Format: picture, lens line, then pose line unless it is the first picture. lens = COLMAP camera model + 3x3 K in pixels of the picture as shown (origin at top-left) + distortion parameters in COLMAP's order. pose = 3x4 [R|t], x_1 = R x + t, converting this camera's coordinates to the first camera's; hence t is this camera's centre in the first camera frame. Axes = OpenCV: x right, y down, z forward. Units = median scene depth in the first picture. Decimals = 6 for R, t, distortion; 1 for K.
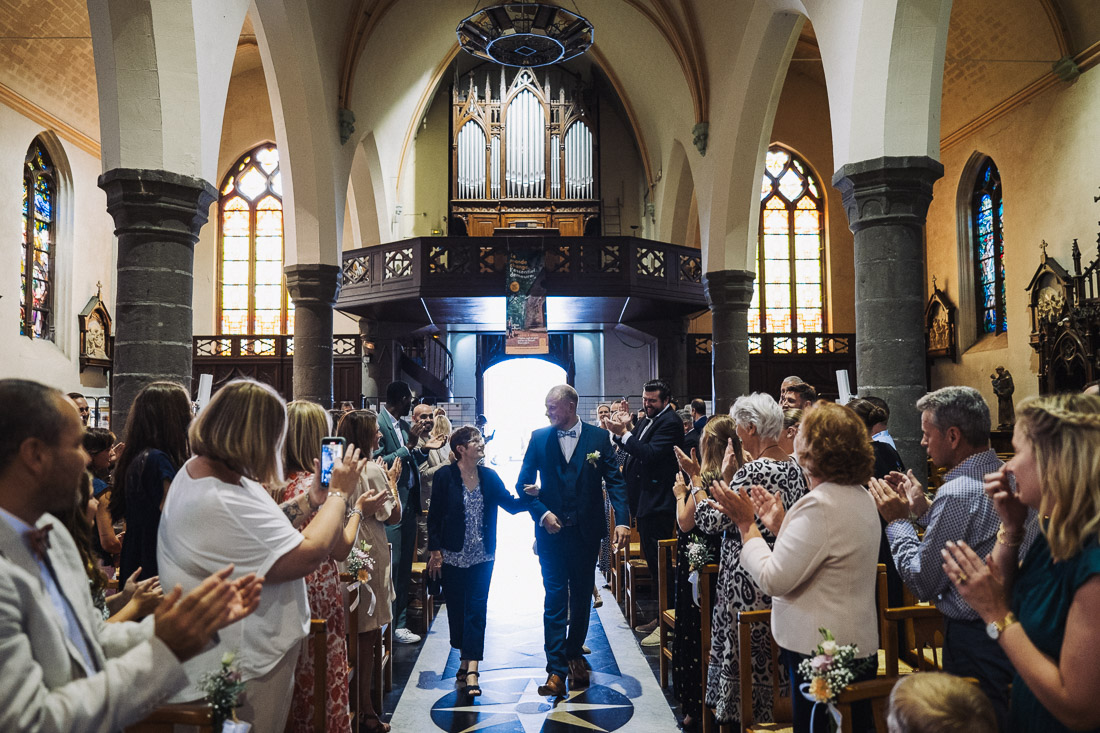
lens RADIAL K [[846.9, 0, 549.1], [0, 846.9, 363.0], [0, 0, 1]] dist [-0.000268, -0.000872]
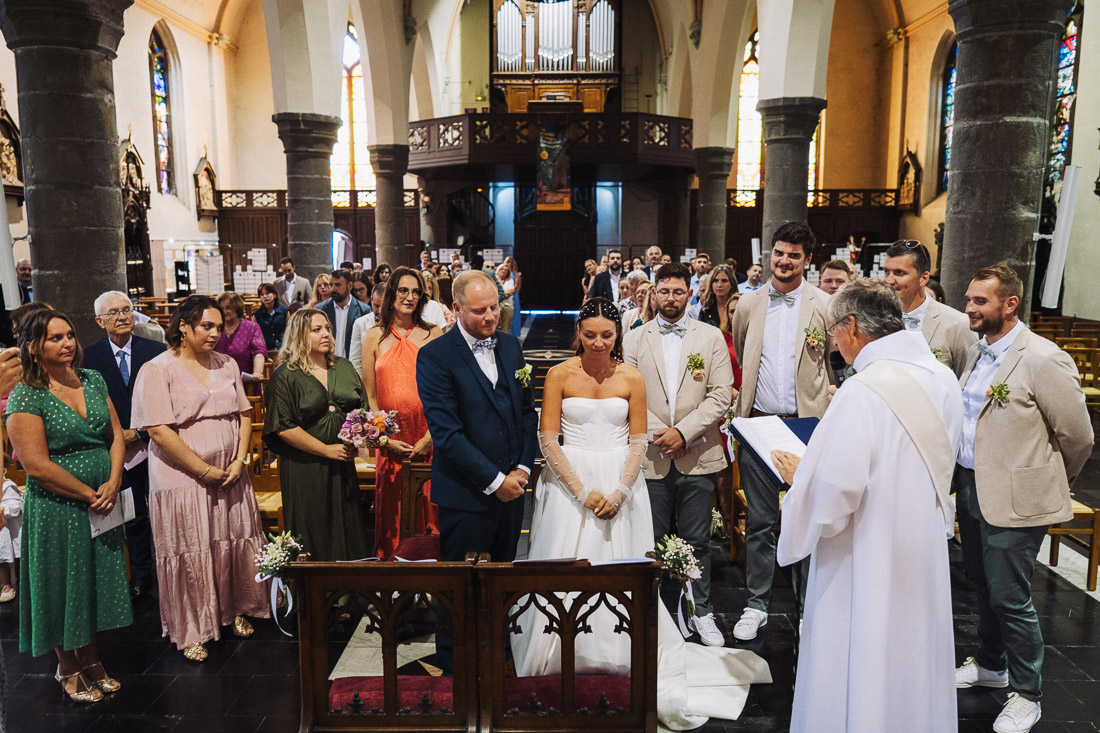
lens RADIAL K [[832.2, 0, 550.0], [0, 832.2, 366.5], [0, 0, 1]] dist [-0.002004, 0.002392]
pose [[0.998920, 0.013787, -0.044366, 0.023927], [-0.004522, 0.979273, 0.202493, -0.031190], [0.046239, -0.202074, 0.978278, -0.234430]]
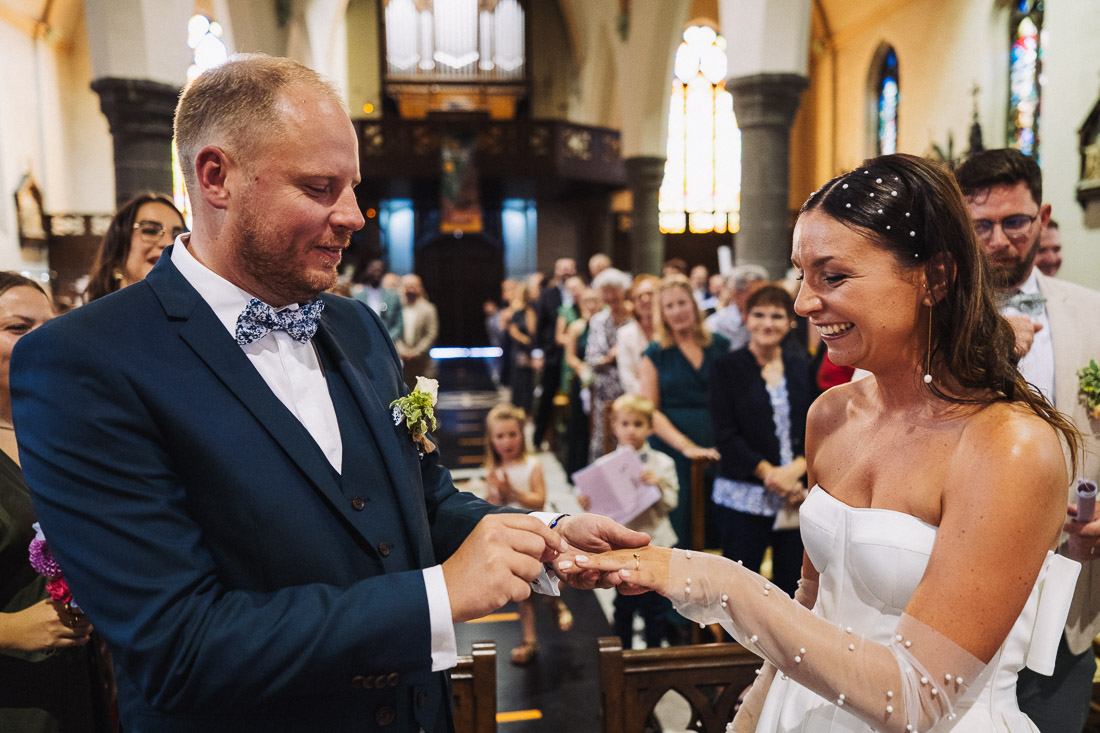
lens RADIAL K [[867.8, 0, 555.3], [0, 867.8, 370.6], [0, 0, 1]] dist [-0.001389, -0.001658]
pose [[0.996318, -0.014030, 0.084576, -0.003021], [0.000882, 0.988145, 0.153522, -0.004779], [-0.085727, -0.152882, 0.984519, -0.109127]]
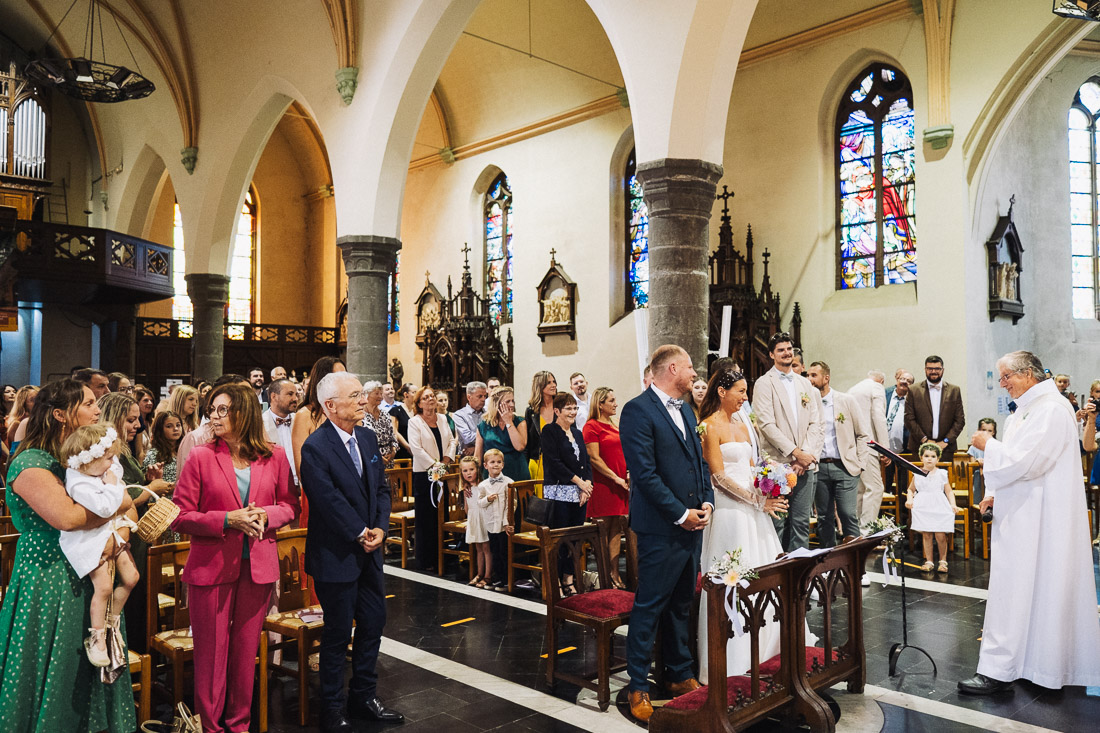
lens RADIAL K [[858.6, 0, 552.3], [0, 858.6, 363.5], [0, 0, 1]] dist [-0.002334, 0.003397]
pose [[0.754169, 0.025830, 0.656172, -0.181786], [-0.043332, 0.999006, 0.010478, -0.011604], [-0.655249, -0.036336, 0.754539, -0.210100]]
